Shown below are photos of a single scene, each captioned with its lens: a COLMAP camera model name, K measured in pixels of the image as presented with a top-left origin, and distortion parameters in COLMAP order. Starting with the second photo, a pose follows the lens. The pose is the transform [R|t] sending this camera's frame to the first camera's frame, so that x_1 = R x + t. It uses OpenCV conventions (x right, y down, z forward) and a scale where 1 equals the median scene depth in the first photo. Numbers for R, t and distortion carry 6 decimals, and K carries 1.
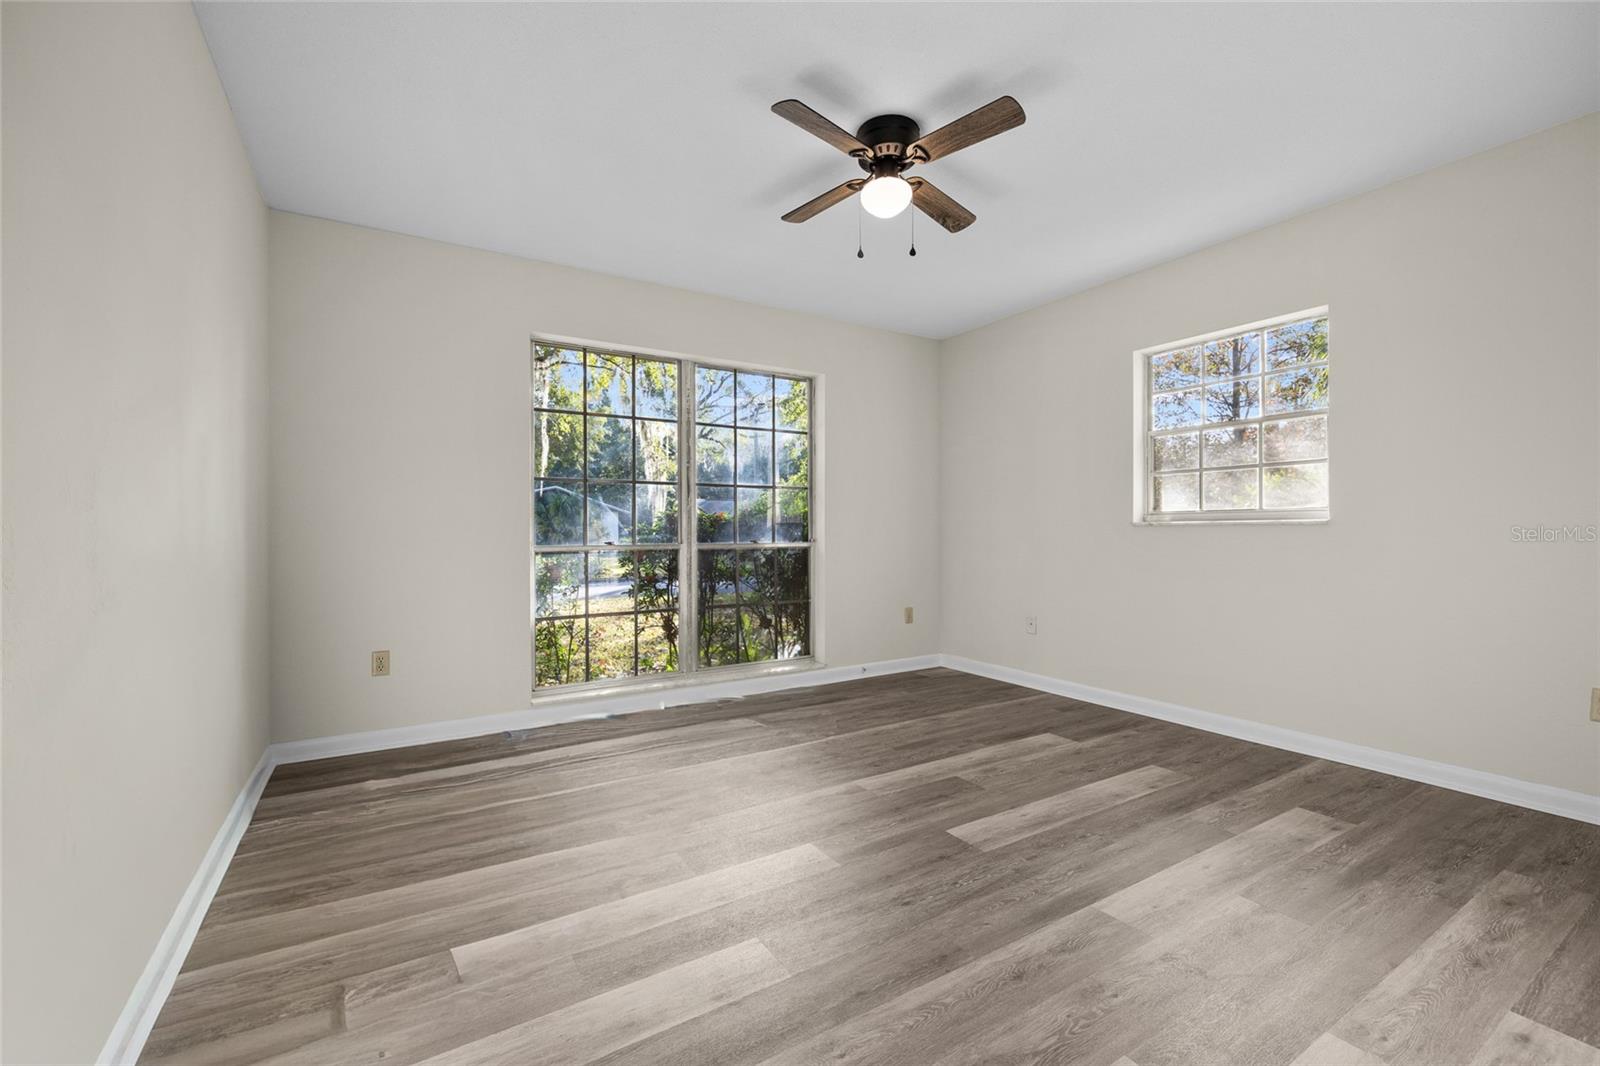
lens RADIAL K [[668.0, 0, 800.2], [0, 668.0, 530.0], [0, 0, 1]] dist [0.000124, -0.000762]
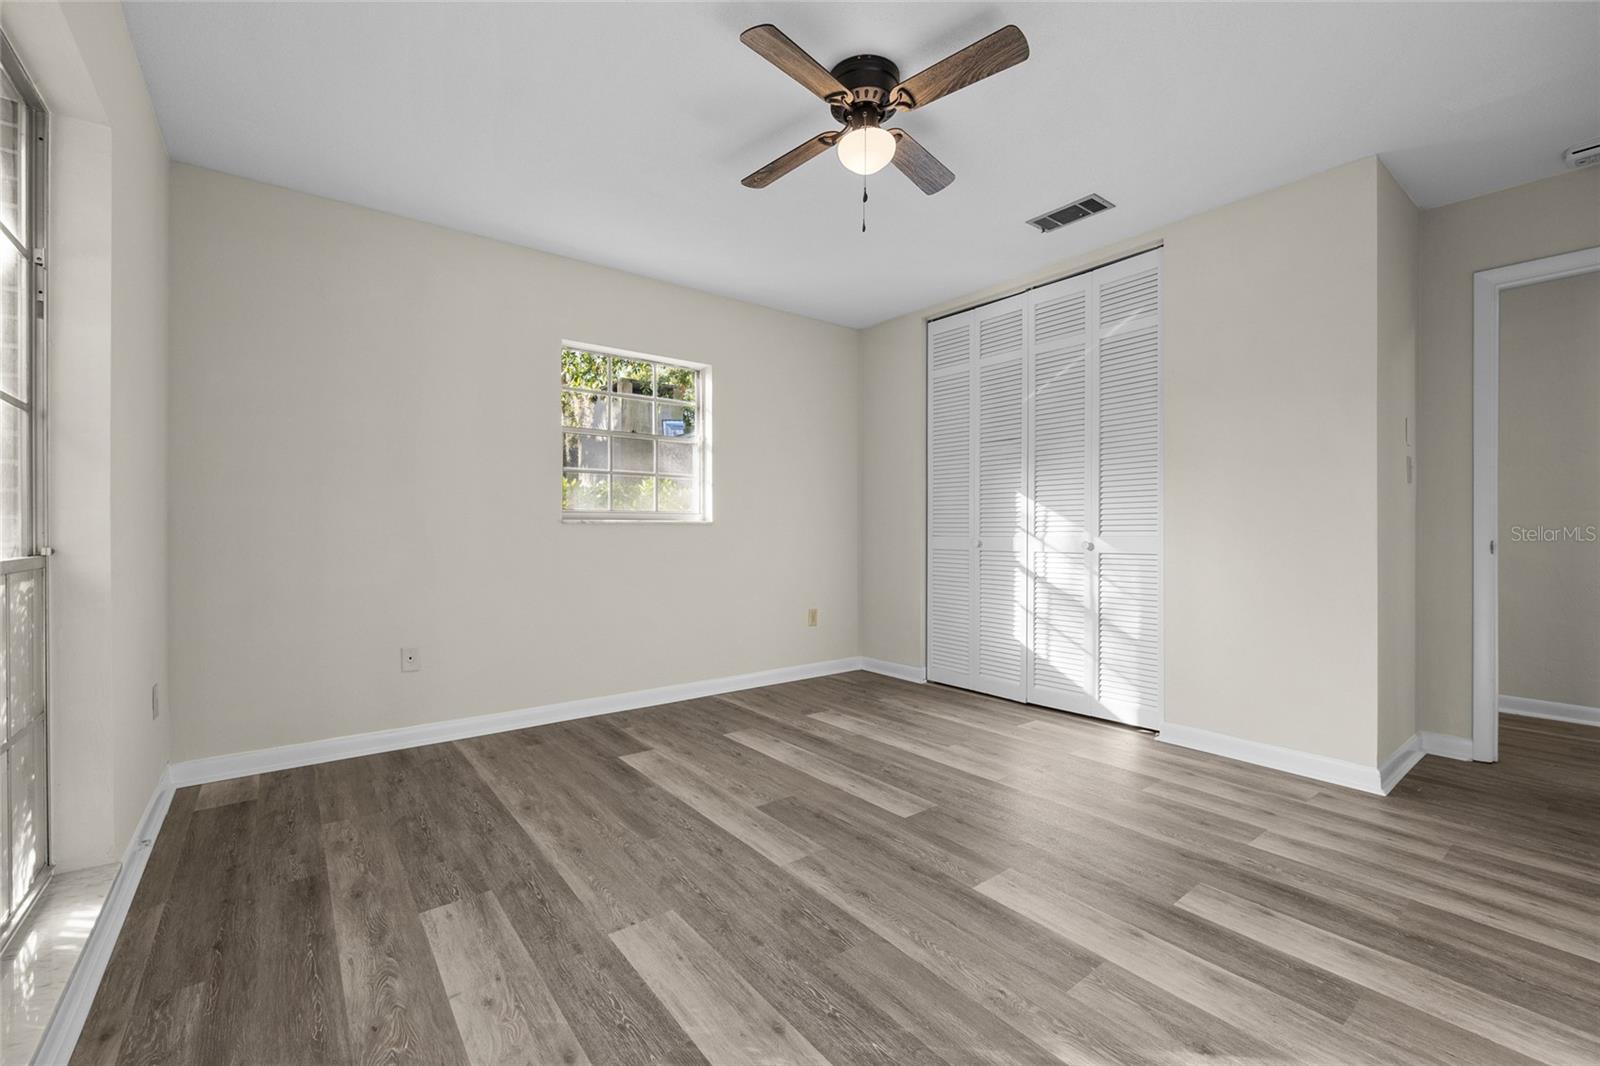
lens RADIAL K [[668.0, 0, 801.5], [0, 668.0, 535.0], [0, 0, 1]] dist [0.000124, -0.000762]
pose [[-0.108870, -0.005339, 0.994042, -0.599000], [-0.002882, 0.999983, 0.005055, 0.005335], [-0.994052, -0.002315, -0.108883, 0.962223]]
